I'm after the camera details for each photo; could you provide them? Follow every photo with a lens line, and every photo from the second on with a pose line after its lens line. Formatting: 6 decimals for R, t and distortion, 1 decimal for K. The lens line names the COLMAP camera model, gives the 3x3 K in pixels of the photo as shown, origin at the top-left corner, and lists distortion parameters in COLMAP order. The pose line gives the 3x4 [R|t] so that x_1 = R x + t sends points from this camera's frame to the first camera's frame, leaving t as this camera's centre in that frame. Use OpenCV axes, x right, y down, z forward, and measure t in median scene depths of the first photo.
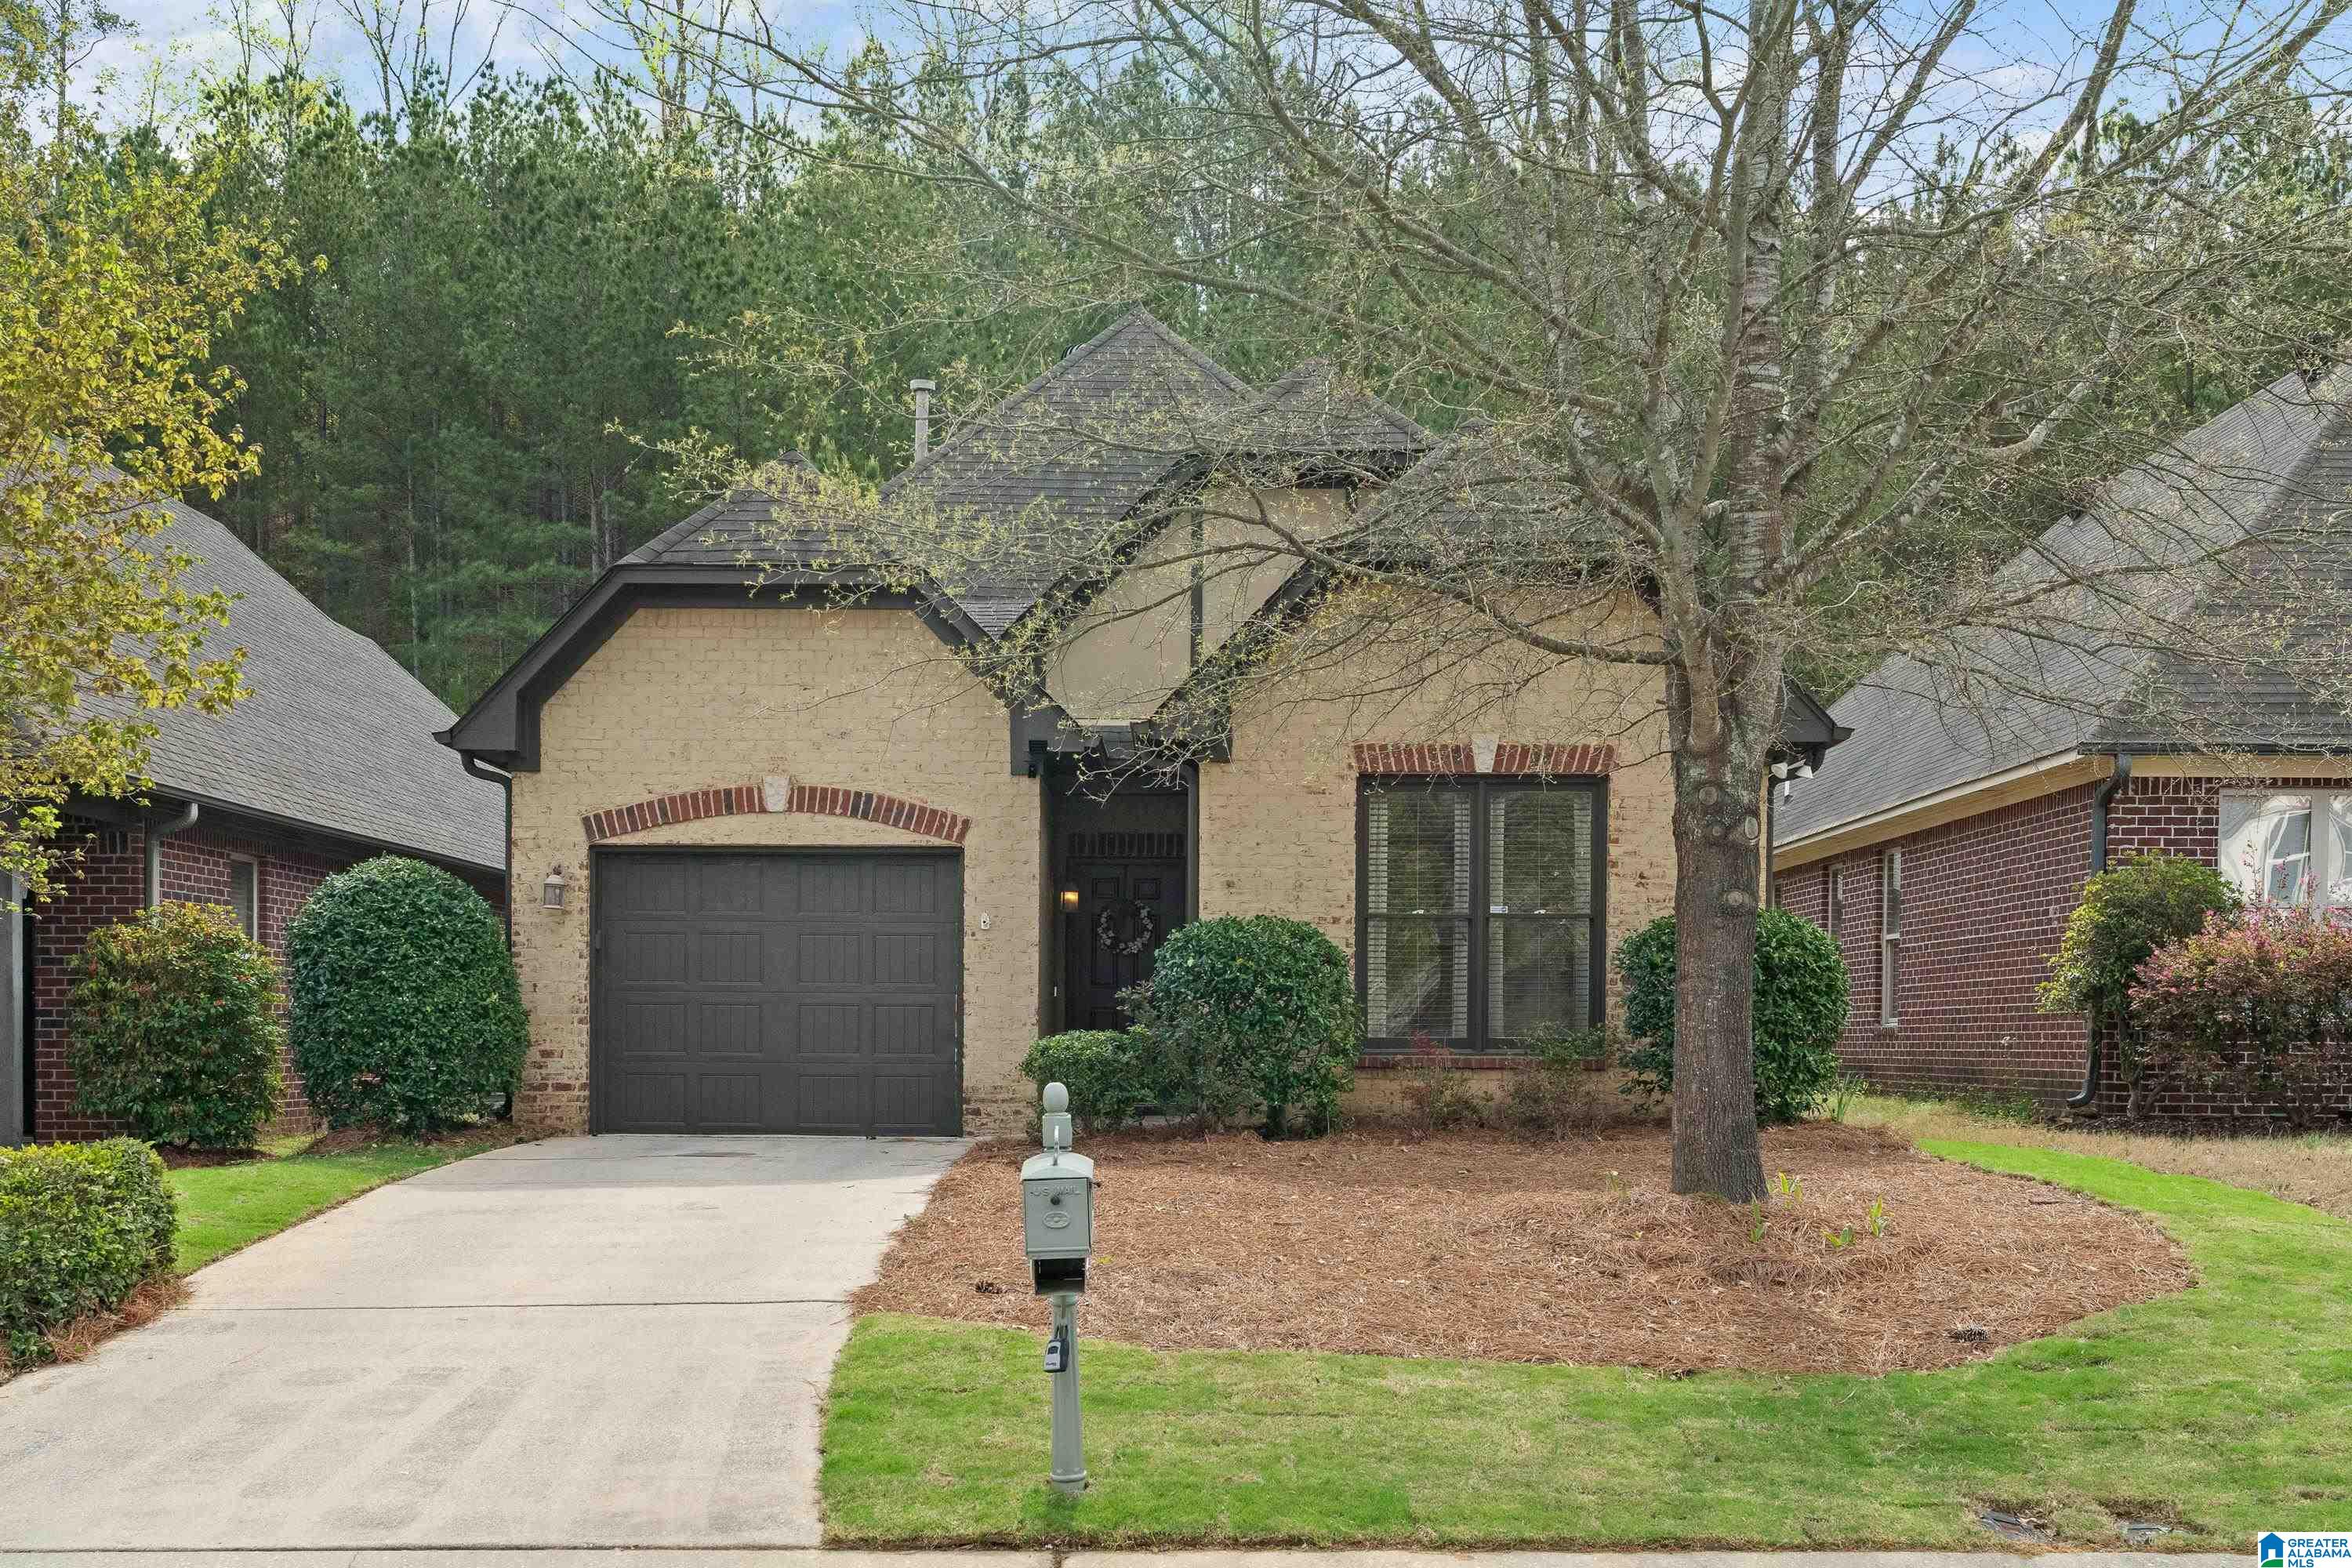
lens RADIAL K [[2386.5, 0, 1184.3], [0, 2386.5, 783.7], [0, 0, 1]] dist [-0.003902, 0.000000]
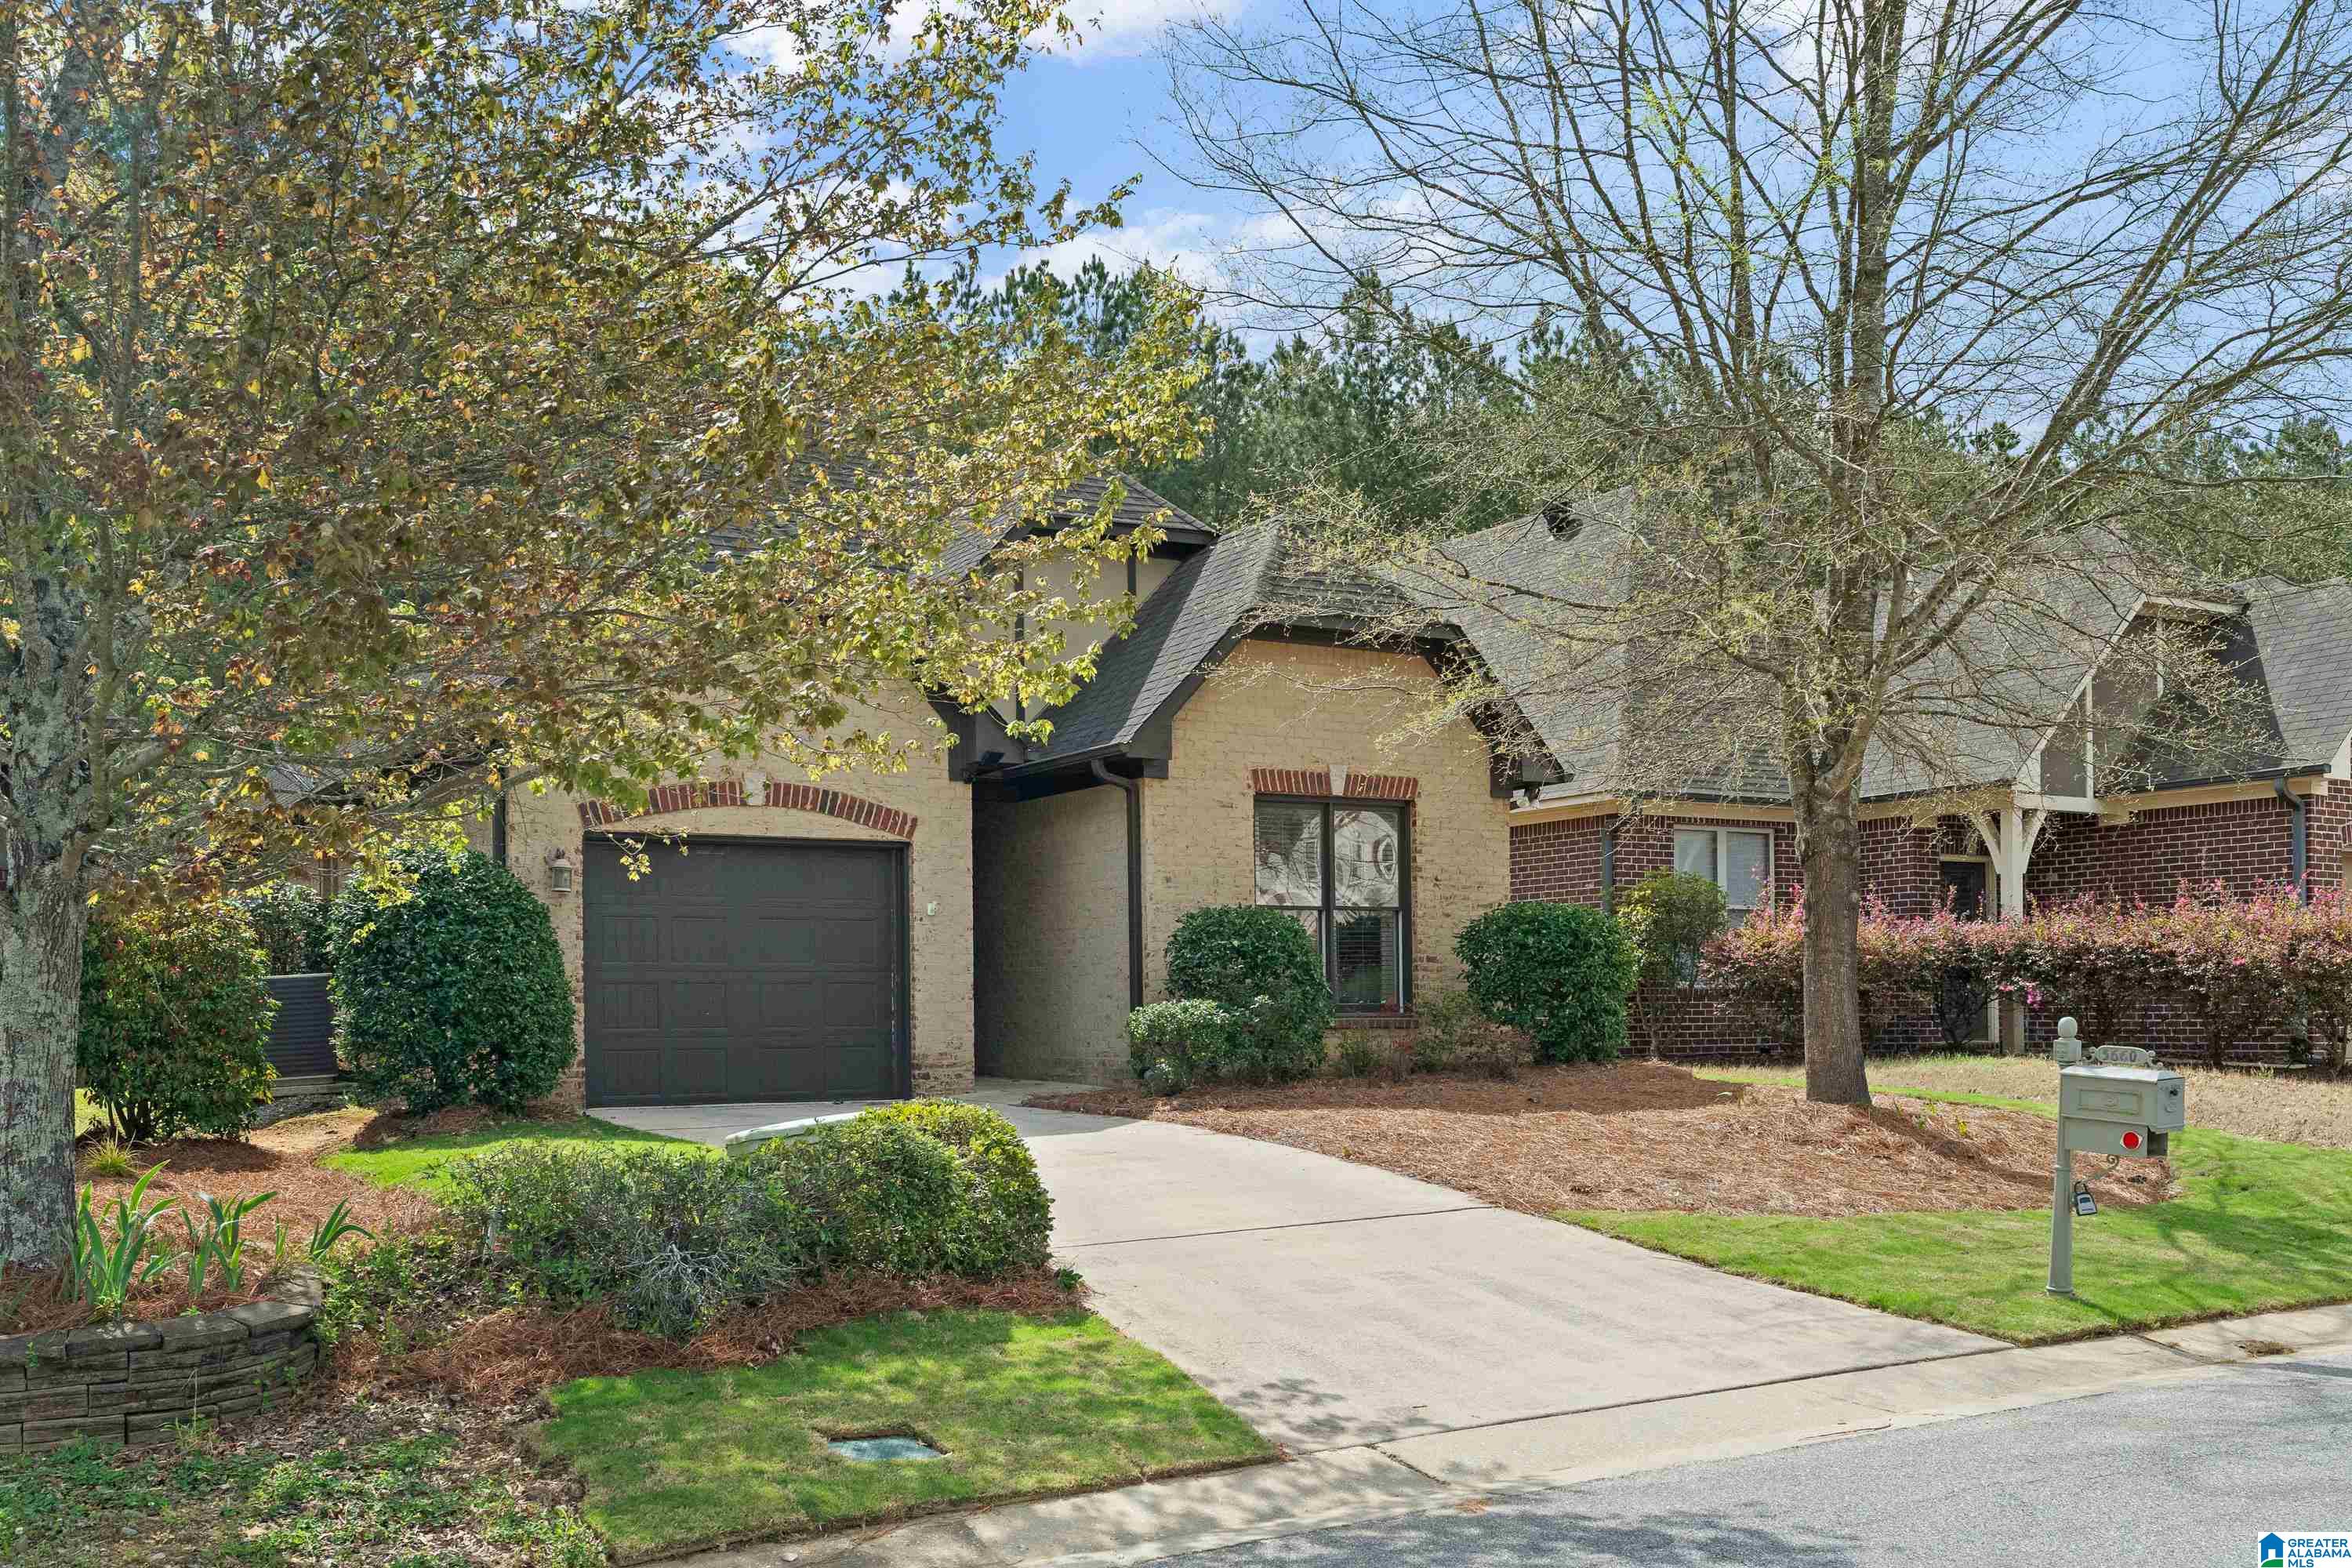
lens RADIAL K [[2127.1, 0, 1172.6], [0, 2127.1, 789.8], [0, 0, 1]] dist [-0.007933, 0.002333]
pose [[0.864794, 0.039223, 0.500593, -0.497564], [-0.037621, 0.999204, -0.013300, 0.010429], [-0.500716, -0.007331, 0.865581, 0.066364]]
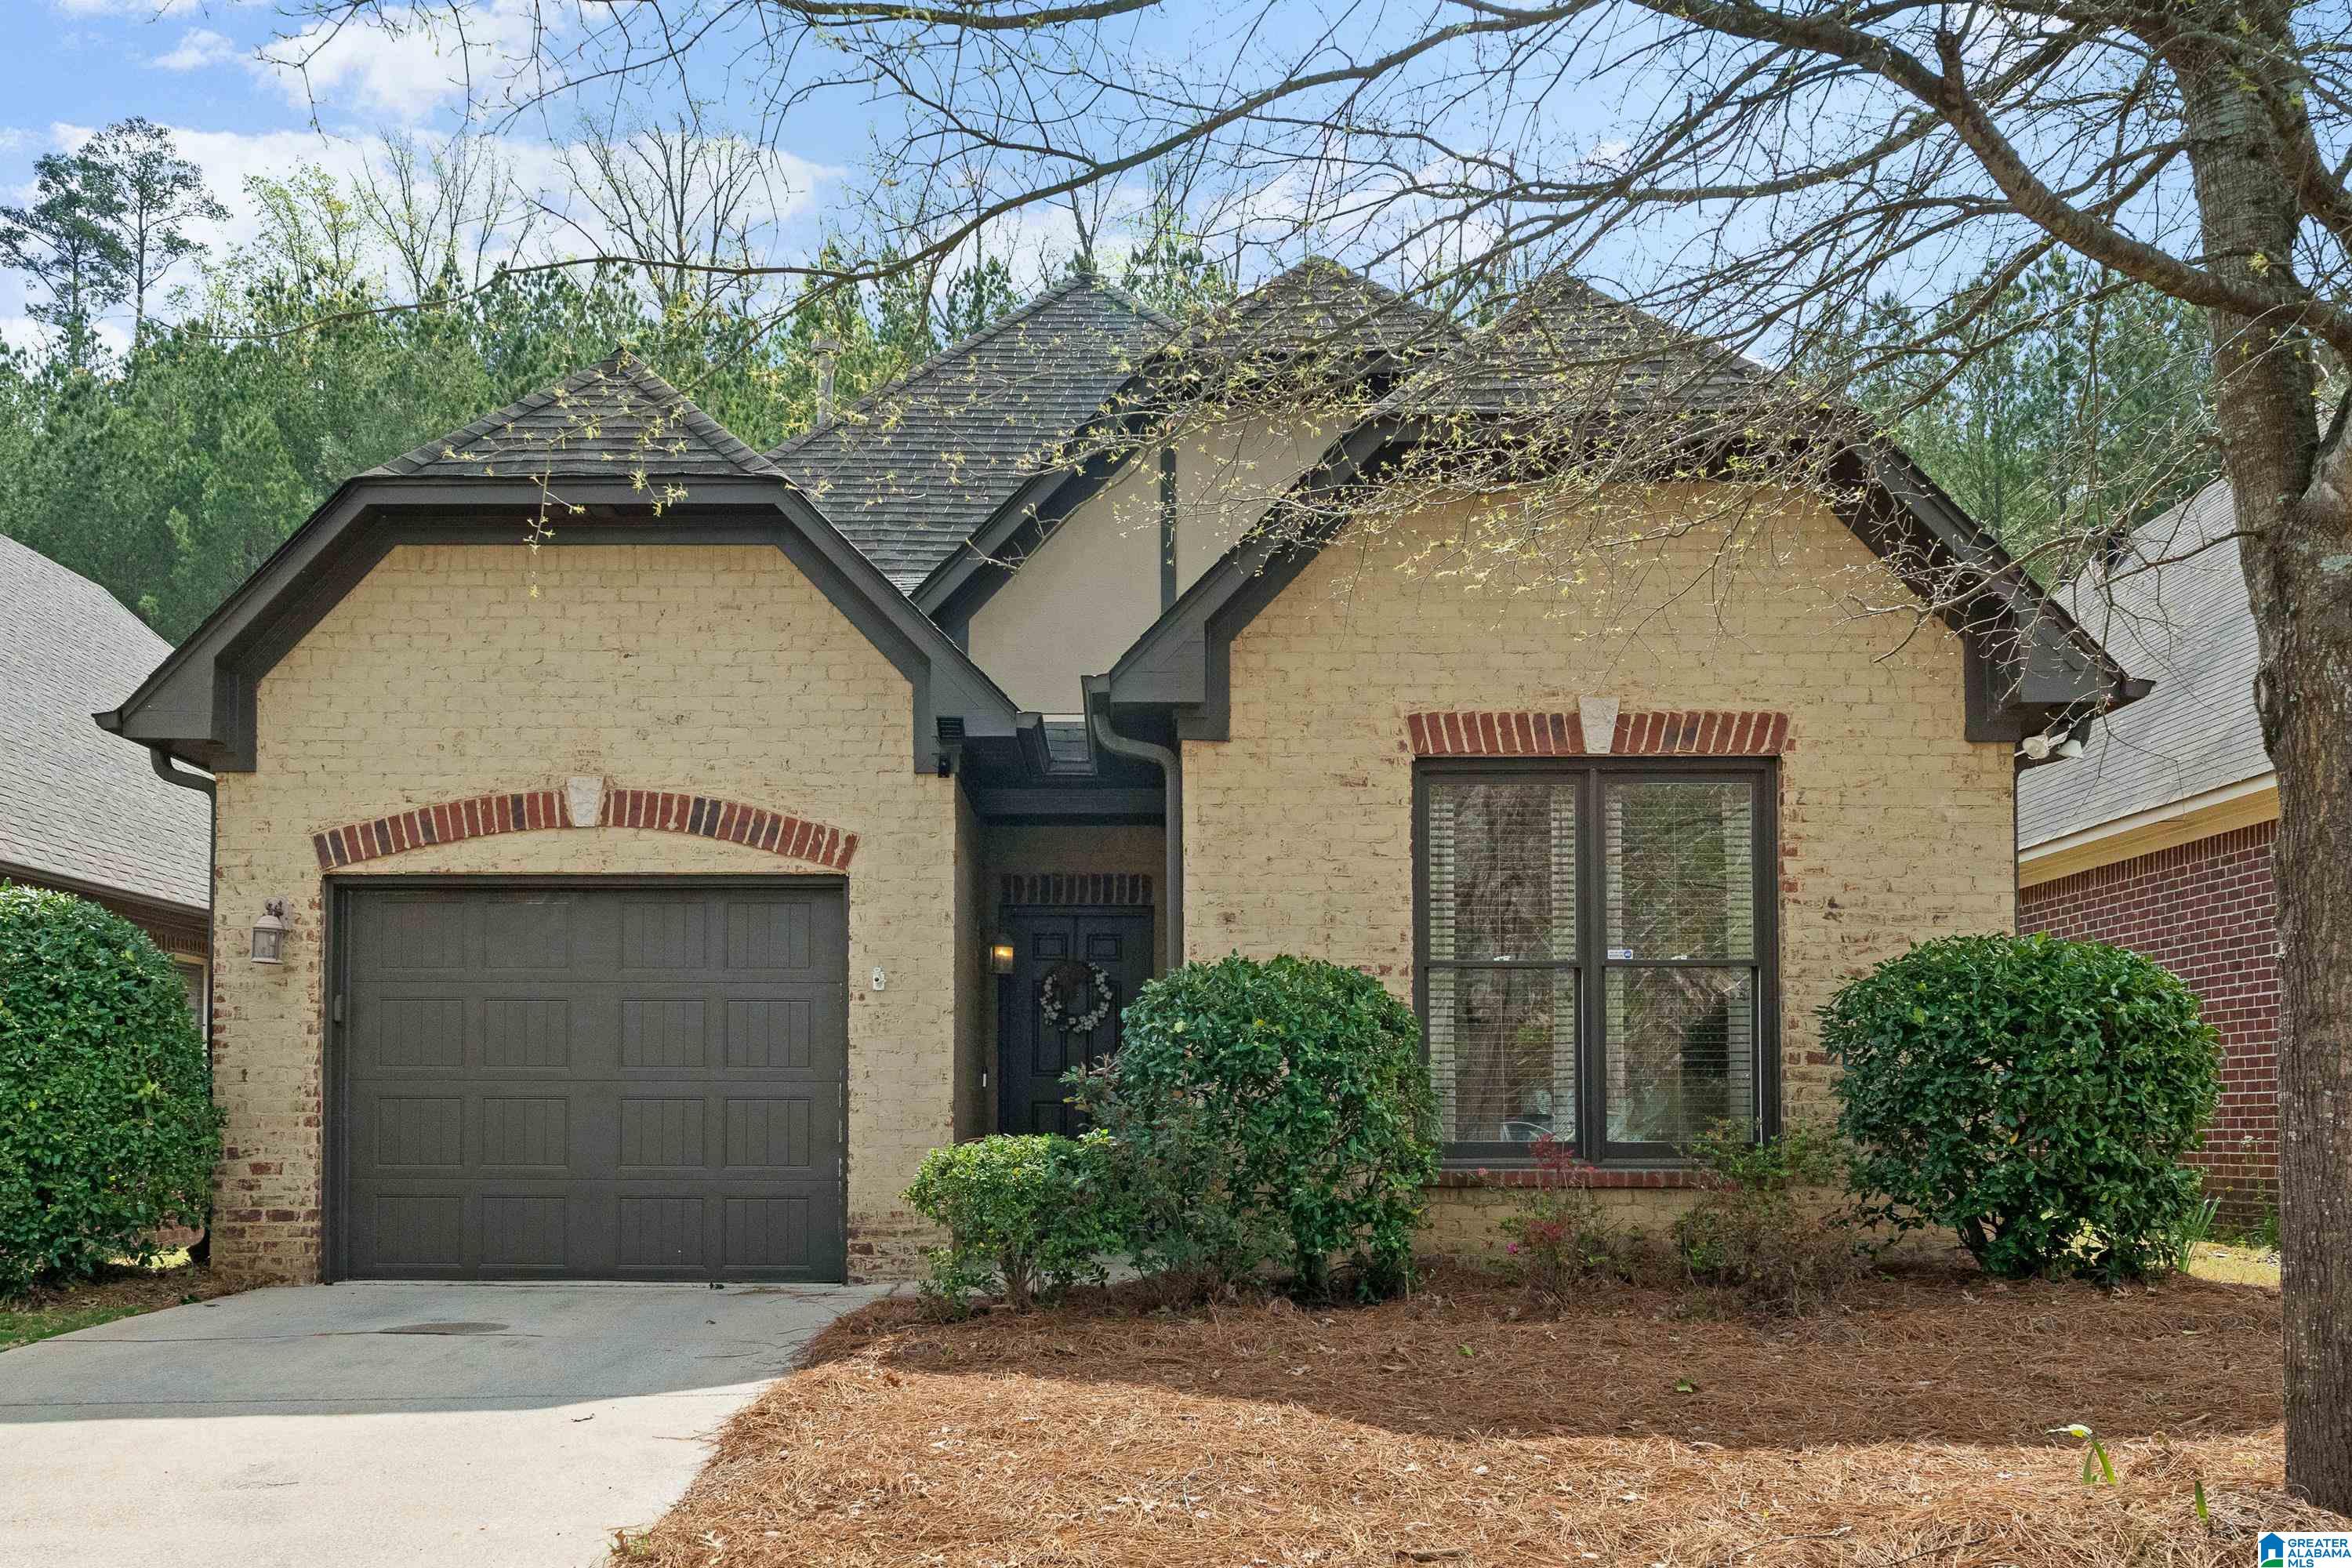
lens RADIAL K [[2032.7, 0, 1087.7], [0, 2032.7, 887.8], [0, 0, 1]] dist [-0.002551, 0.015847]
pose [[0.999813, -0.005867, -0.018404, -0.010151], [0.005612, 0.999888, -0.013863, 0.039709], [0.018483, 0.013757, 0.999735, 0.401401]]
